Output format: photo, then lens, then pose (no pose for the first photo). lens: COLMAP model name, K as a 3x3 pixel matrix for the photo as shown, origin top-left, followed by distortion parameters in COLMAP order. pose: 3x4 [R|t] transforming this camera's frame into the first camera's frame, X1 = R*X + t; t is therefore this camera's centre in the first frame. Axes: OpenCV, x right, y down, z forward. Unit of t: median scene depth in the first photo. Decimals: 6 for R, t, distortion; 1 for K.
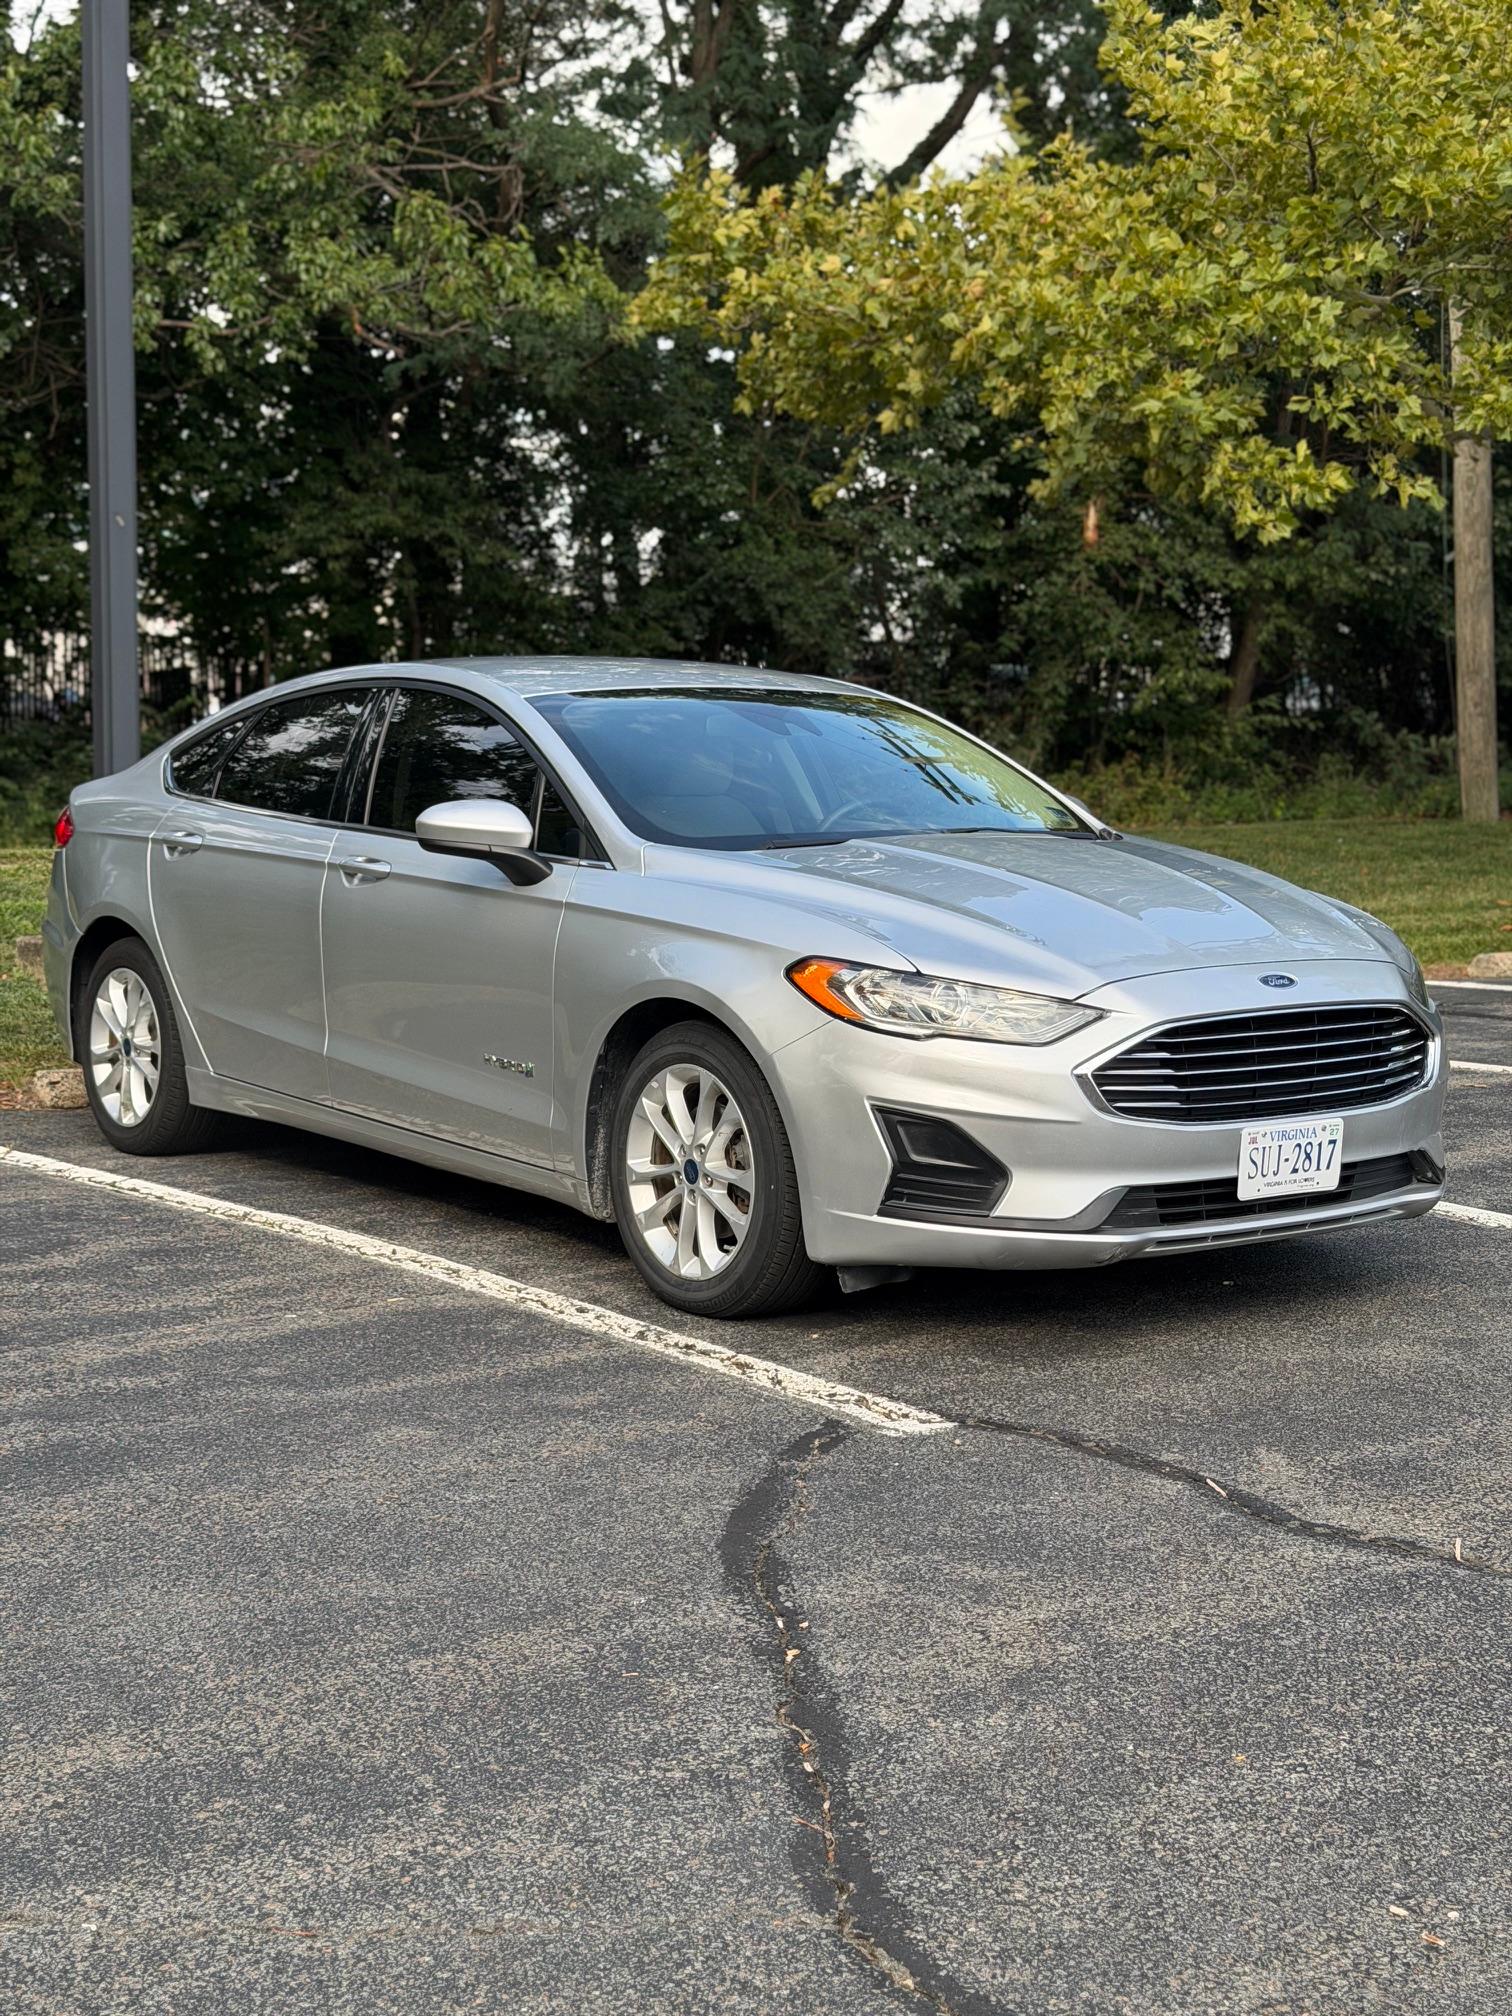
lens RADIAL K [[2919.0, 0, 770.0], [0, 2919.0, 1006.4], [0, 0, 1]] dist [0.252971, -0.630818]
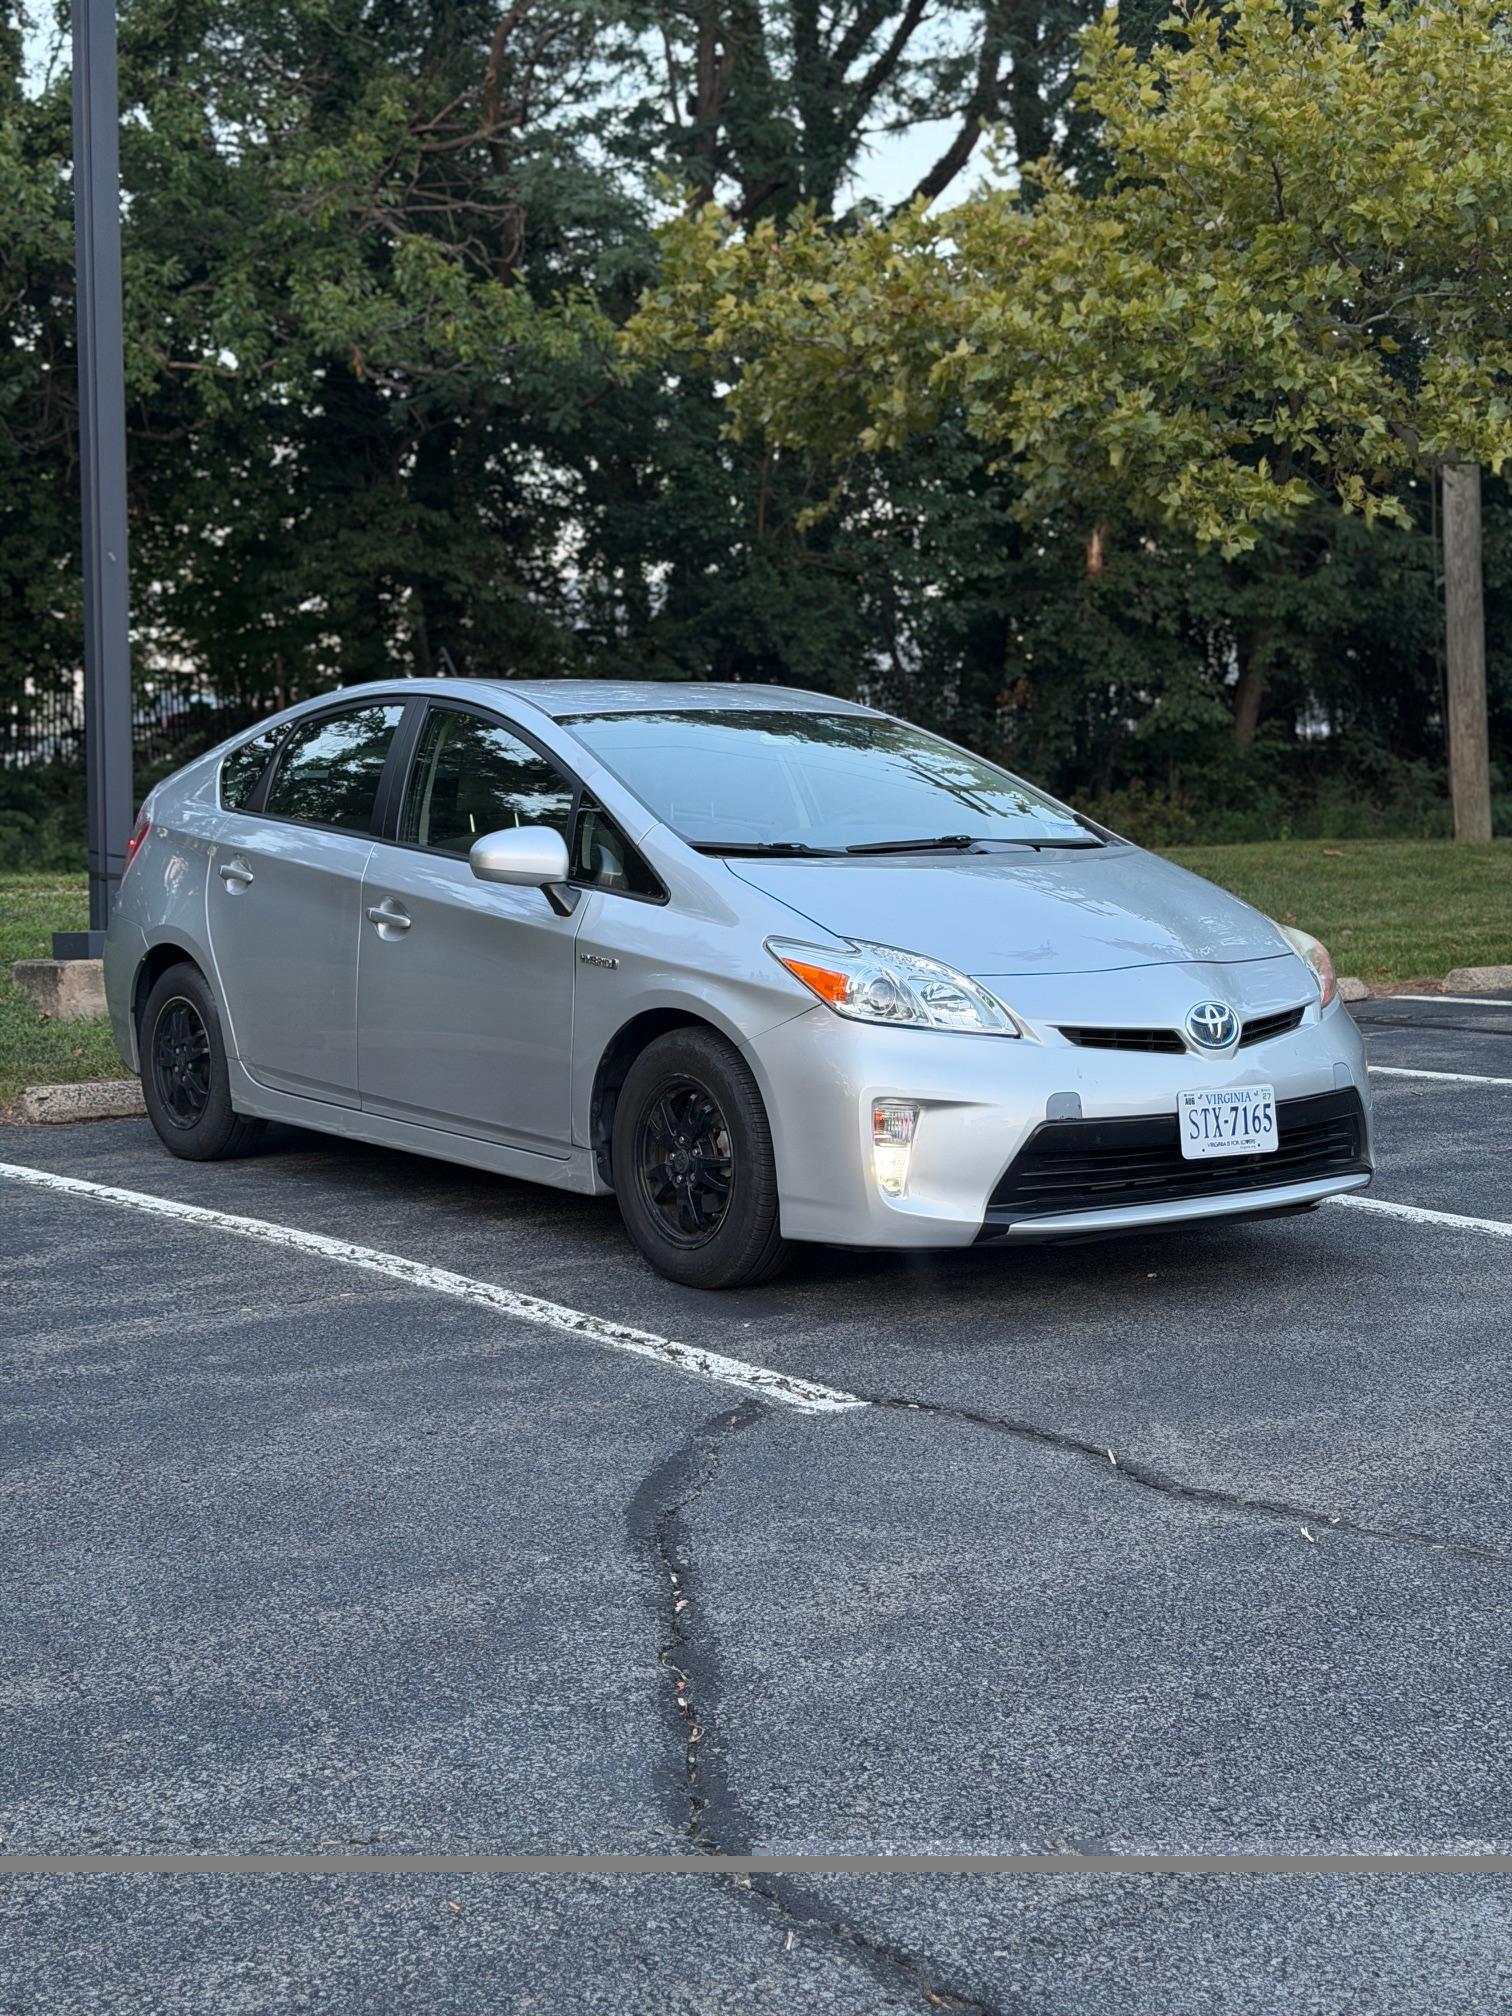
lens RADIAL K [[2916.6, 0, 756.0], [0, 2916.6, 1008.0], [0, 0, 1]] dist [0.261217, -0.656335]
pose [[0.999847, -0.007663, -0.015747, 0.040085], [0.007498, 0.999916, -0.010537, 0.011735], [0.015826, 0.010417, 0.999820, -0.048989]]
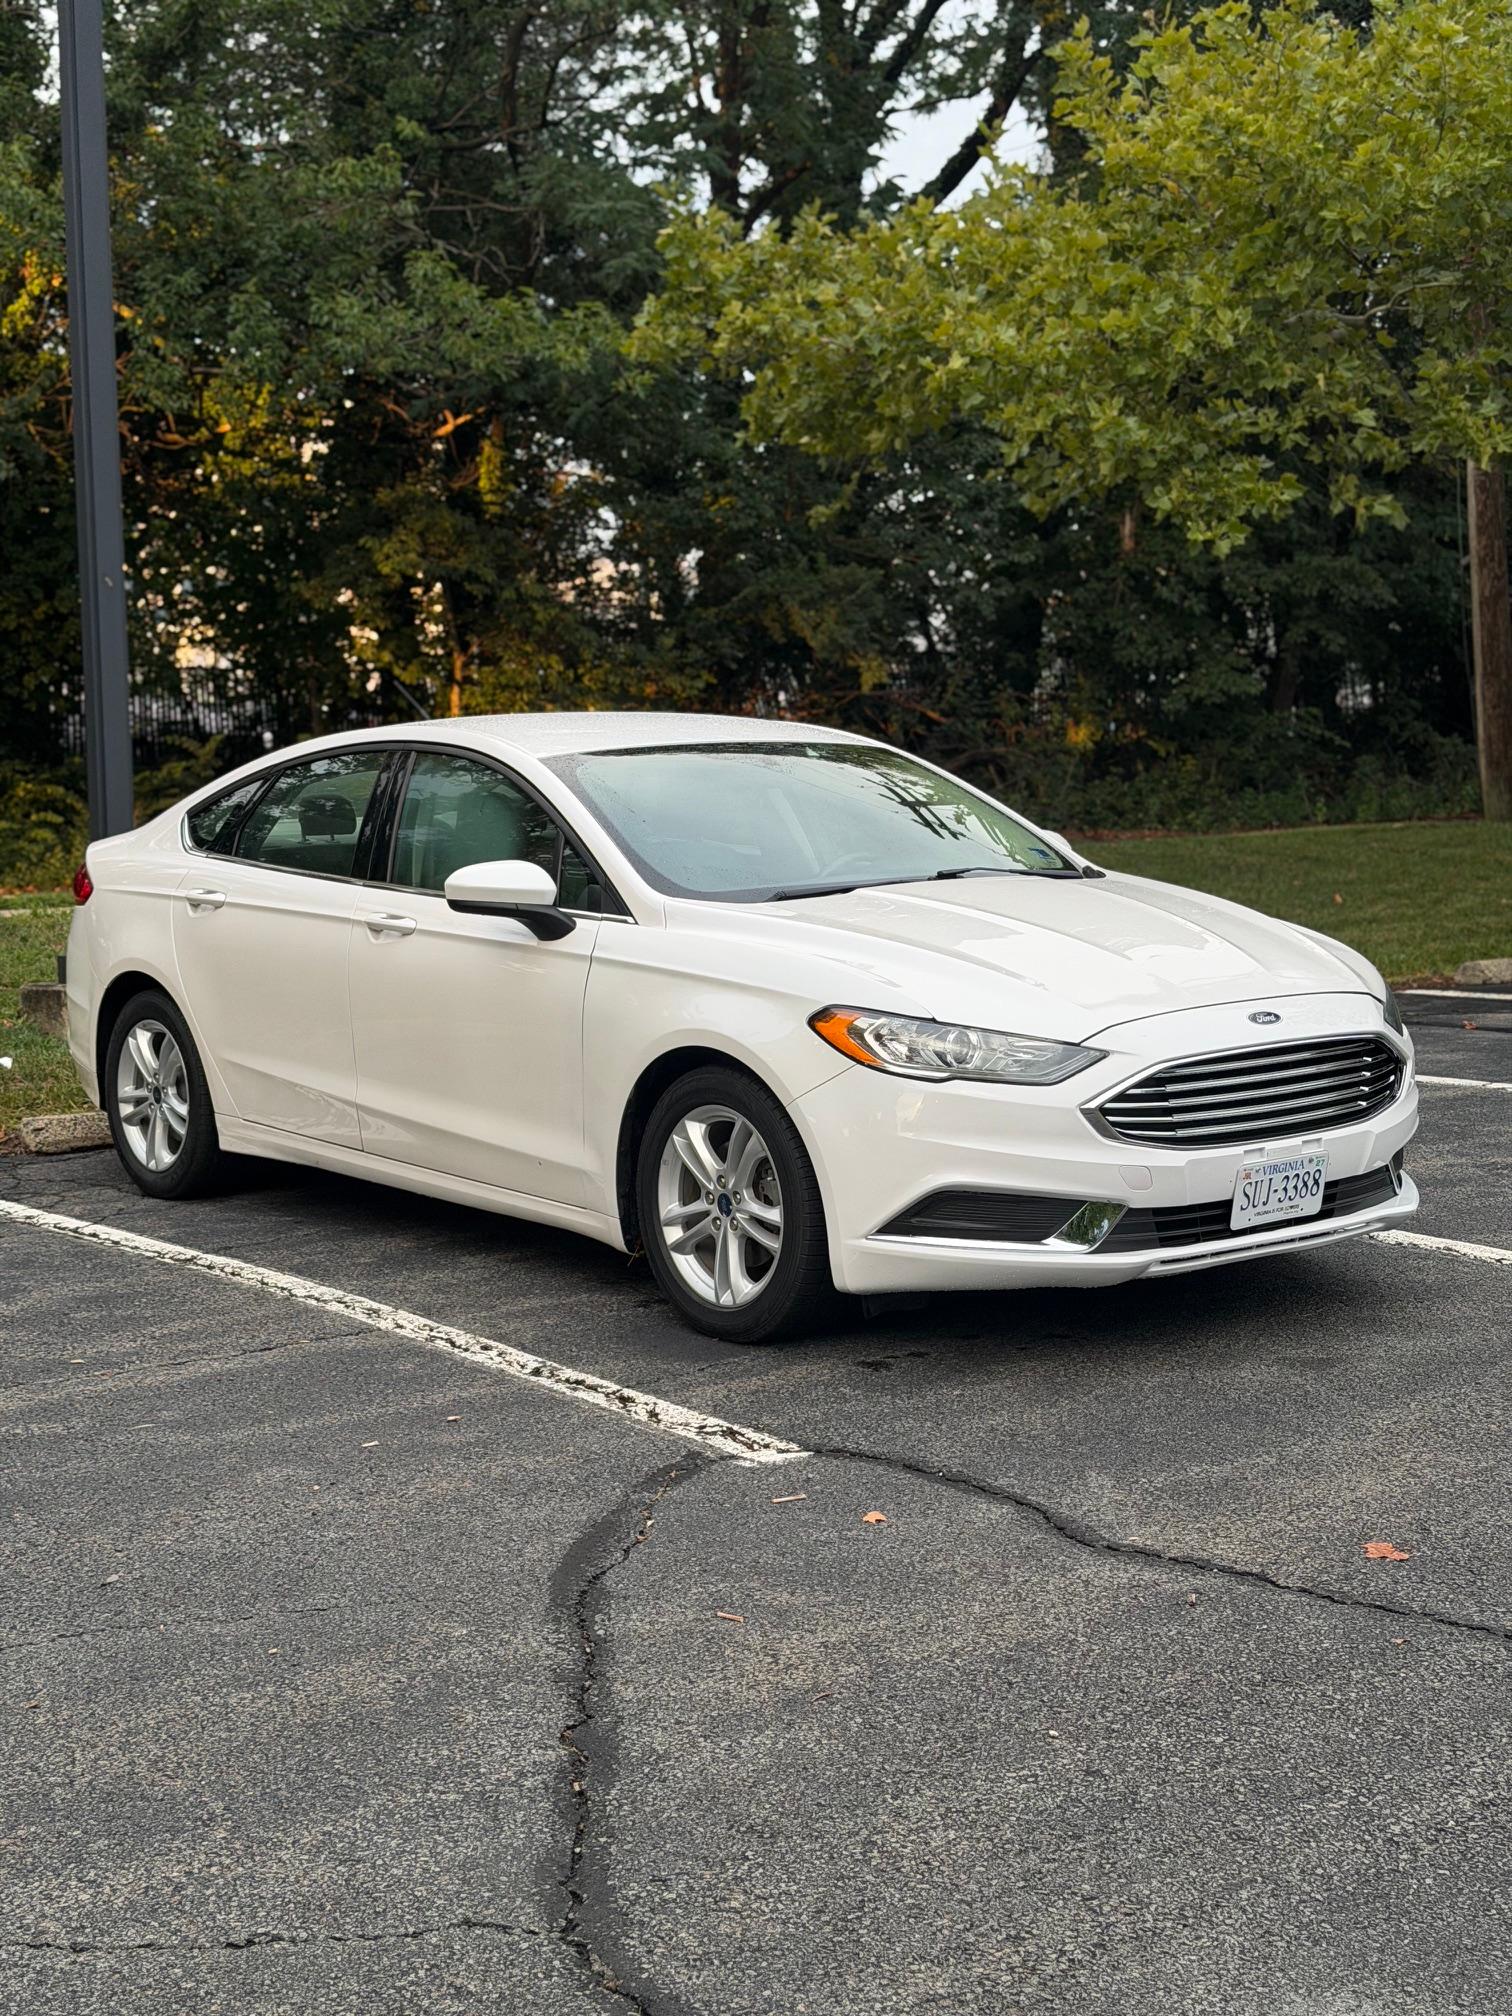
lens RADIAL K [[2916.6, 0, 756.0], [0, 2916.6, 1008.0], [0, 0, 1]] dist [0.261217, -0.656335]
pose [[0.999020, -0.023749, -0.037348, 0.086036], [0.023737, 0.999718, -0.000771, -0.017320], [0.037356, -0.000116, 0.999302, -0.054453]]
